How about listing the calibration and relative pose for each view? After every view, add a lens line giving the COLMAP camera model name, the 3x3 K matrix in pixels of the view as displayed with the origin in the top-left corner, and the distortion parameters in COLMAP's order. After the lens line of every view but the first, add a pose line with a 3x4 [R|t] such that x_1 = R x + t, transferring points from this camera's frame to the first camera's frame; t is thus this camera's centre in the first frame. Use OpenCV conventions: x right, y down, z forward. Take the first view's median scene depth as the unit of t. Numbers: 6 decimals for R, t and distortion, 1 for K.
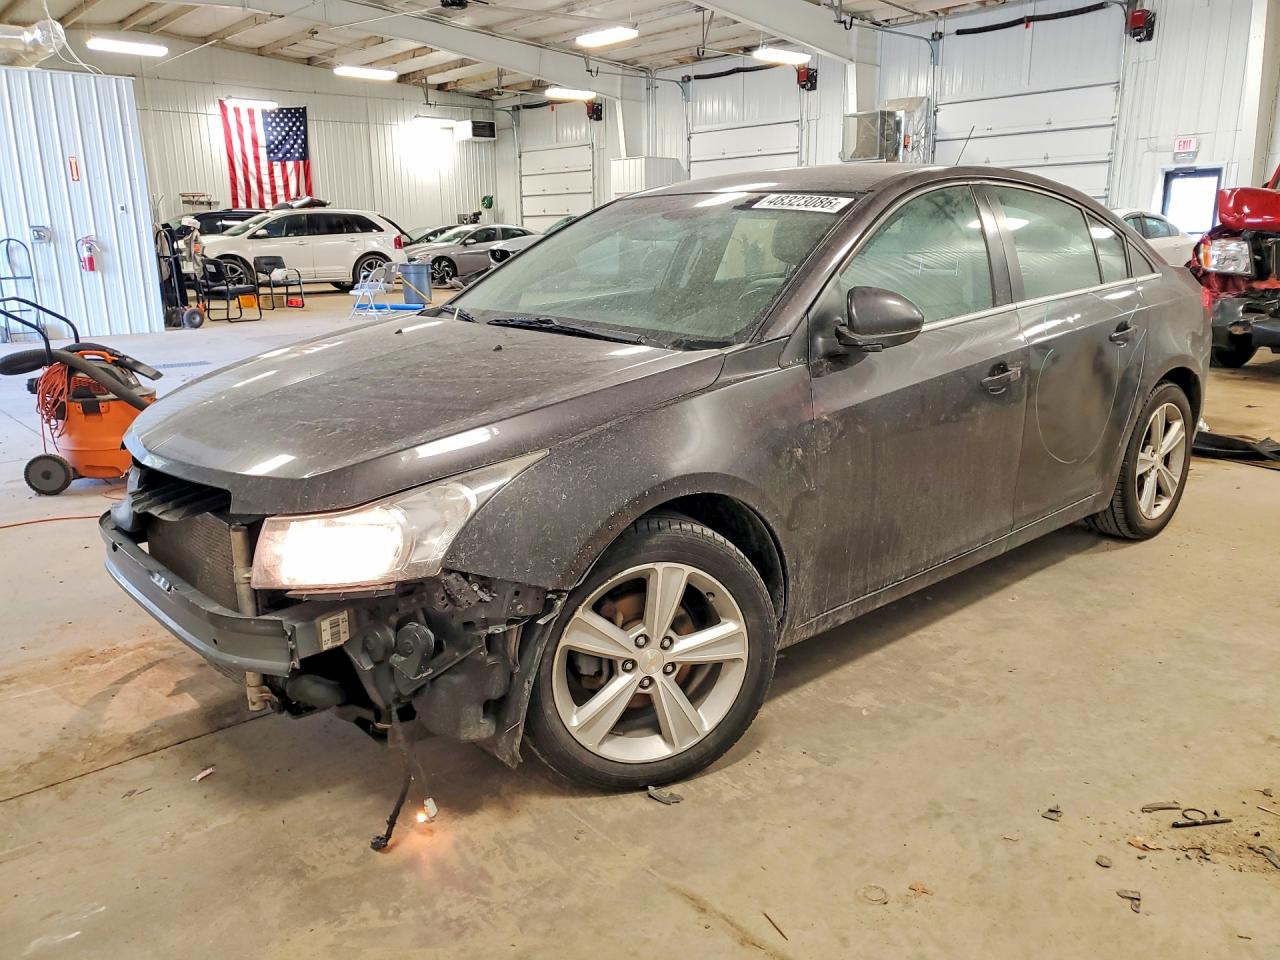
lens RADIAL K [[989.5, 0, 640.0], [0, 989.5, 480.0], [0, 0, 1]] dist [0.007473, 0.010646]
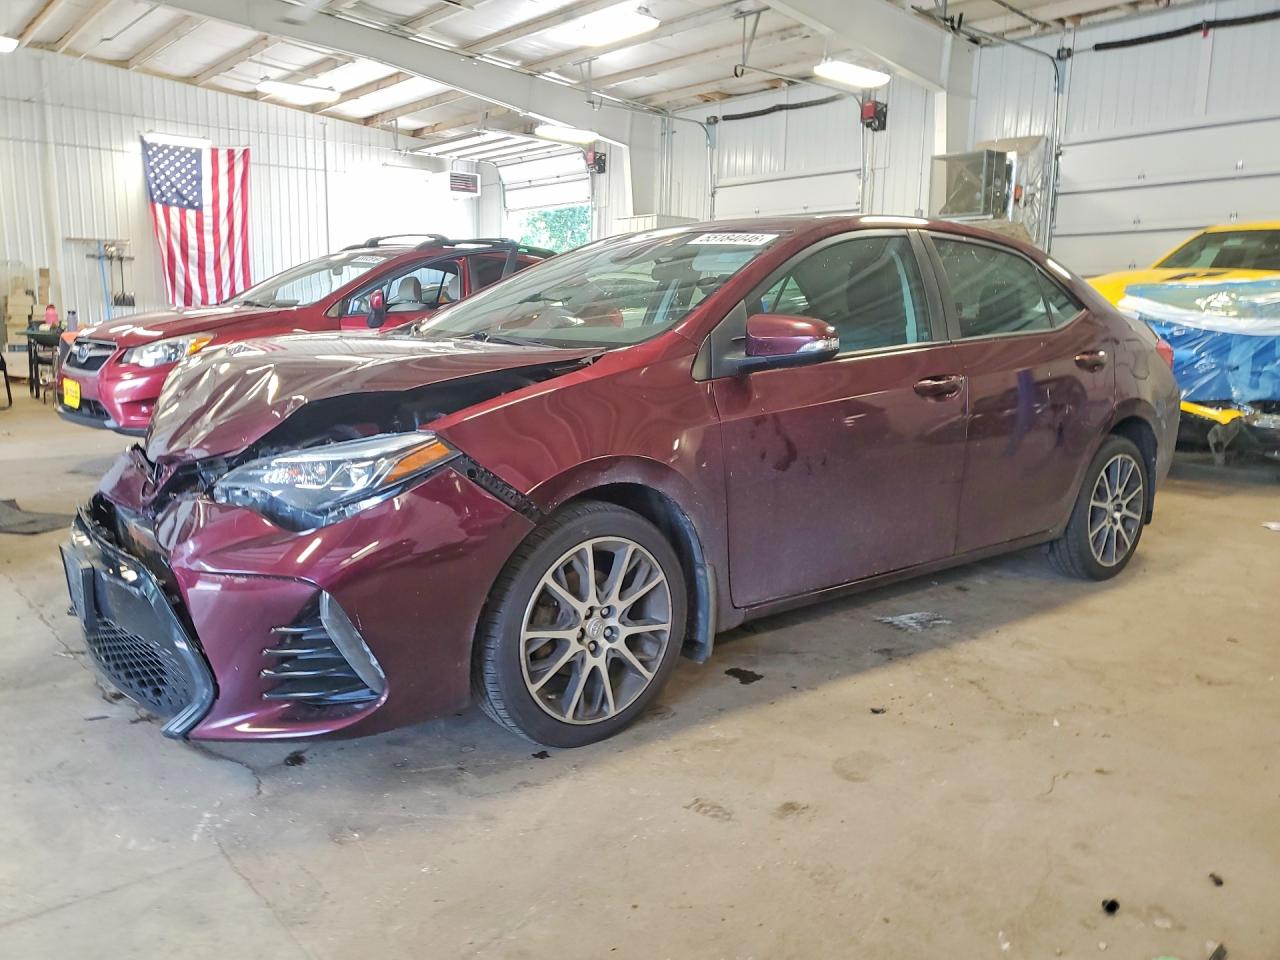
lens RADIAL K [[989.5, 0, 640.0], [0, 989.5, 480.0], [0, 0, 1]] dist [0.007473, 0.010646]
pose [[0.999626, 0.026869, 0.005069, -0.009443], [-0.026392, 0.996602, -0.078025, -0.062930], [-0.007148, 0.077862, 0.996938, 0.276369]]
